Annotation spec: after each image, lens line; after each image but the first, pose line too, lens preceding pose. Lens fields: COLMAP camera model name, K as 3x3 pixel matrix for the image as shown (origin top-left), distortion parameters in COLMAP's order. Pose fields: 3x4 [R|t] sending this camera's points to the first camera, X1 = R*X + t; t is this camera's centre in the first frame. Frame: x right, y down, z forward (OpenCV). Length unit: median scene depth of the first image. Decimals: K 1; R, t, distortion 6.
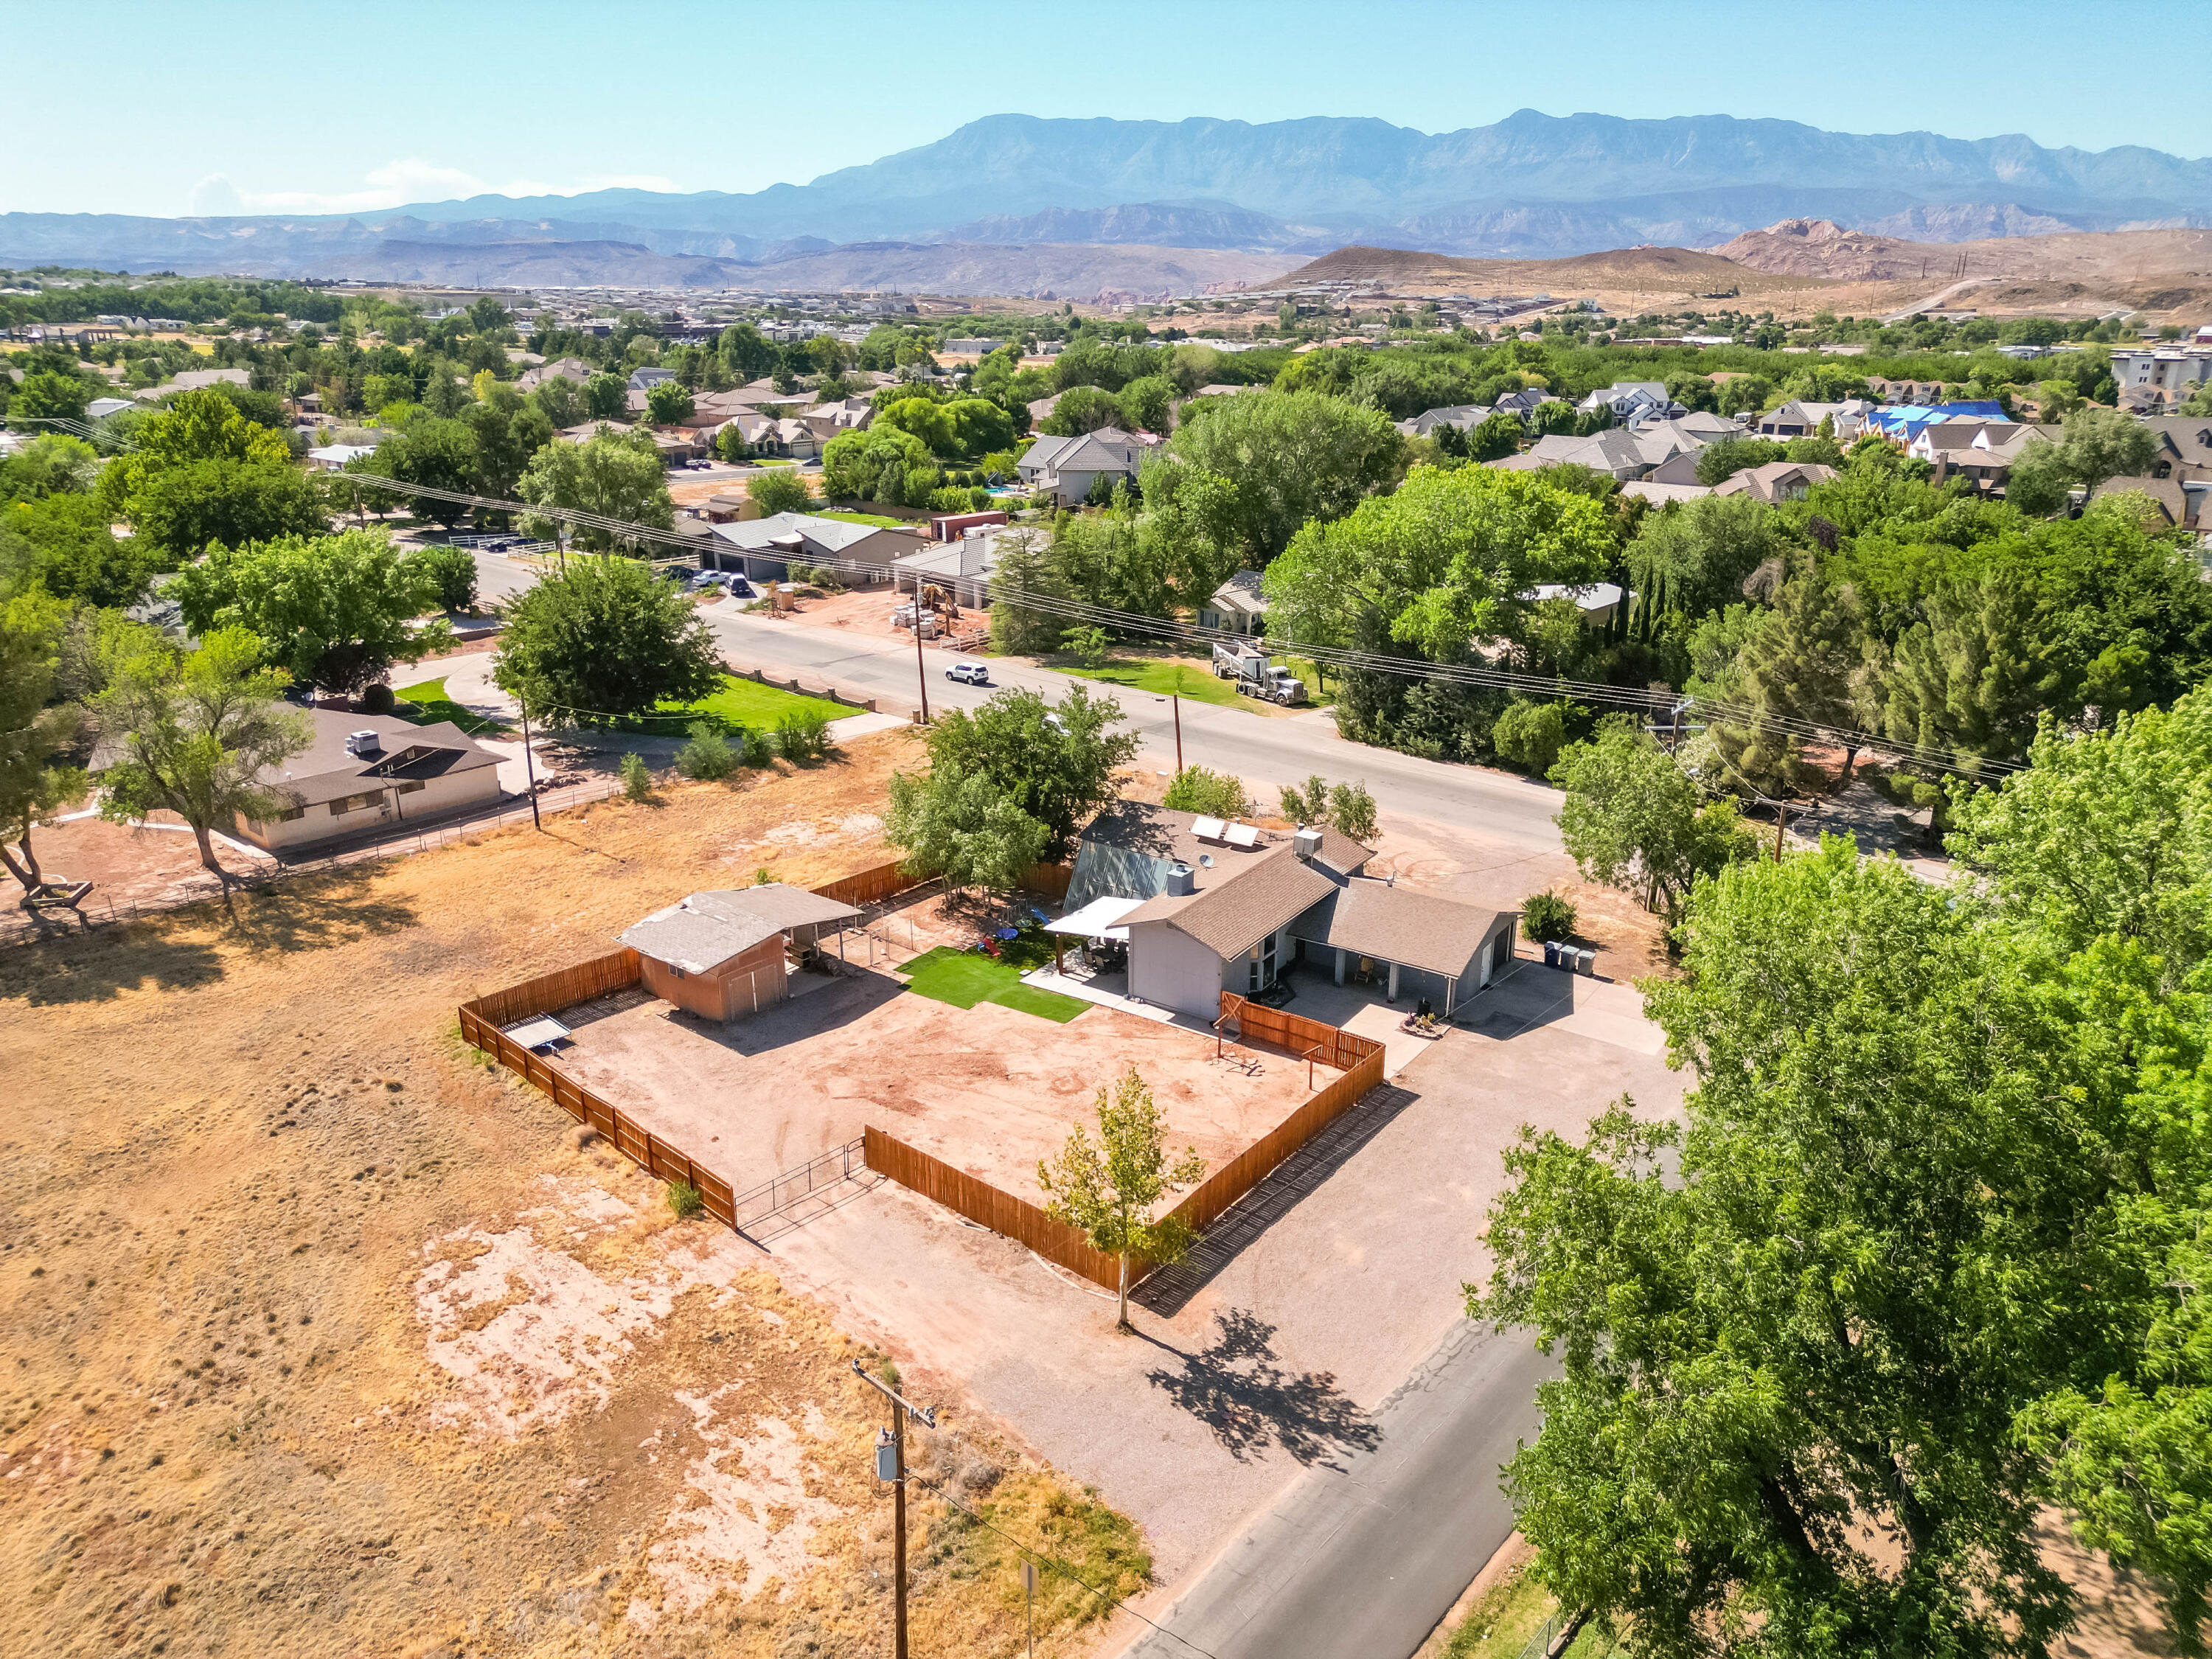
lens RADIAL K [[1548.8, 0, 1107.8], [0, 1548.8, 843.4], [0, 0, 1]] dist [0.077625, -0.080099]
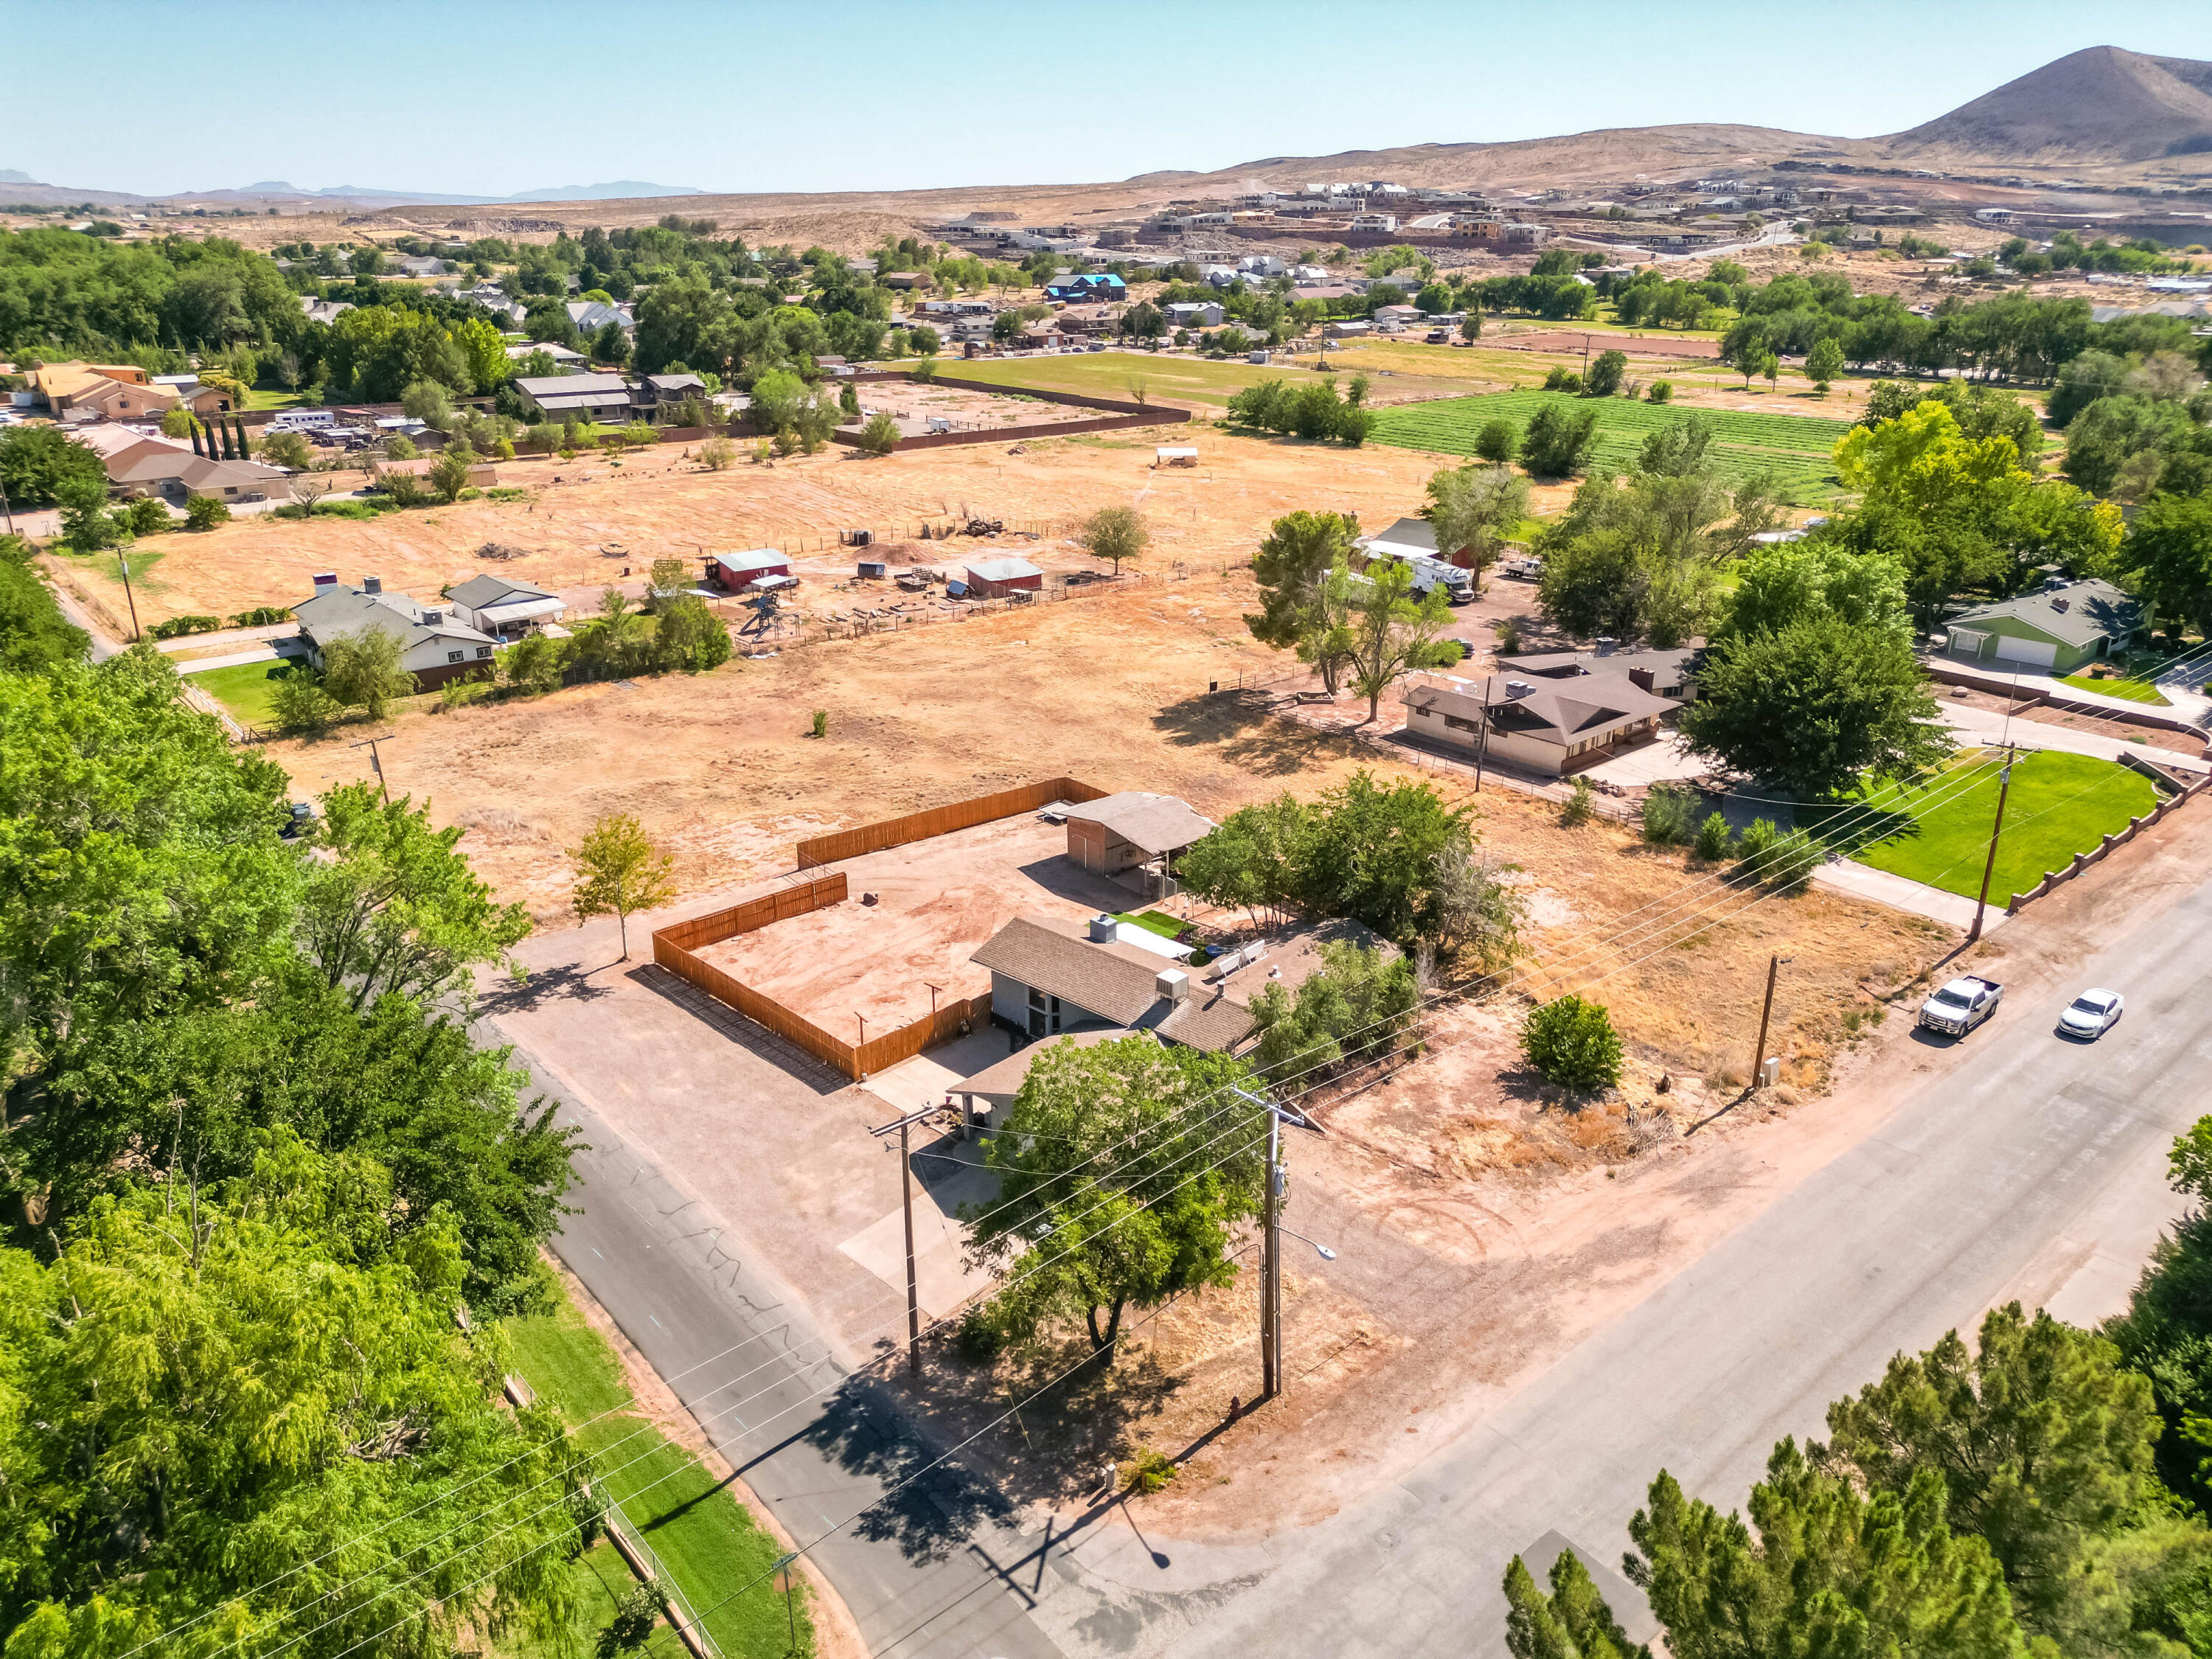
lens RADIAL K [[1548.8, 0, 1107.8], [0, 1548.8, 843.4], [0, 0, 1]] dist [0.077625, -0.080099]
pose [[-0.139006, 0.360366, -0.922396, 1.005217], [-0.335941, 0.859046, 0.386243, -0.437385], [0.931569, 0.363560, 0.001649, 0.986260]]
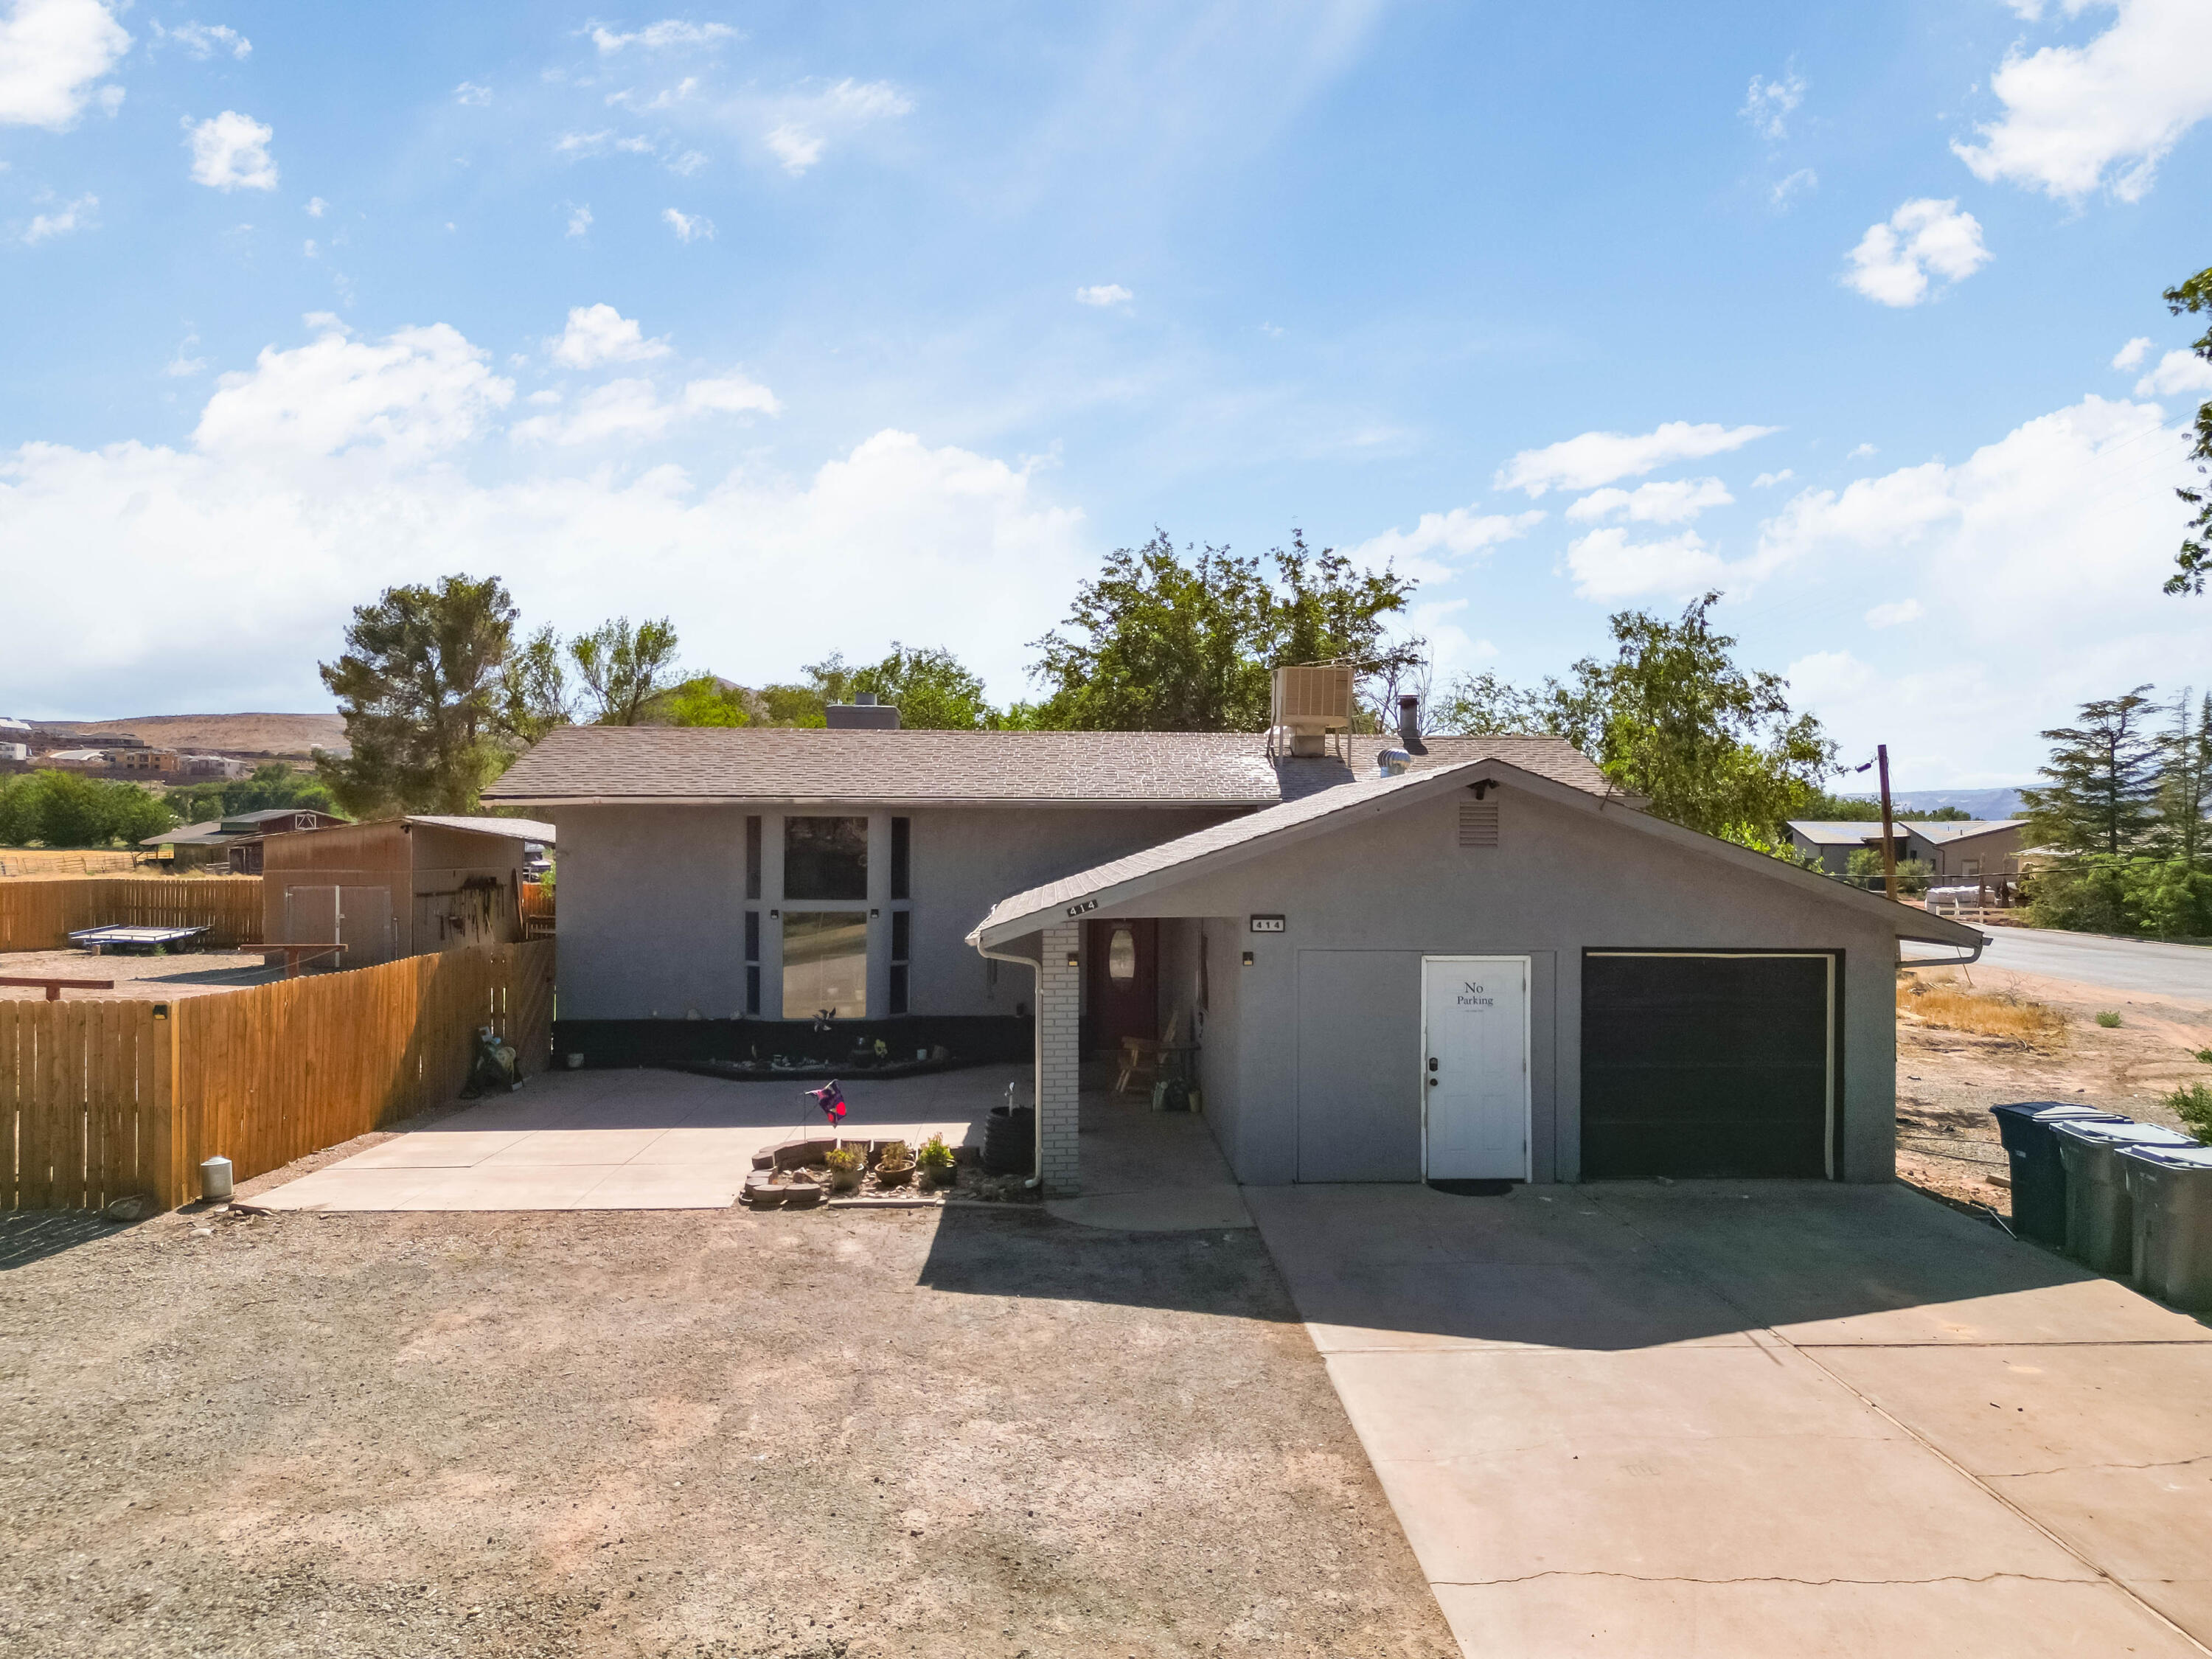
lens RADIAL K [[1590.0, 0, 1182.7], [0, 1590.0, 837.7], [0, 0, 1]] dist [0.070739, -0.062470]
pose [[0.627288, -0.004342, -0.778775, 0.393103], [-0.258897, 0.941948, -0.213788, 0.102420], [0.734494, 0.335730, 0.589749, 0.855743]]
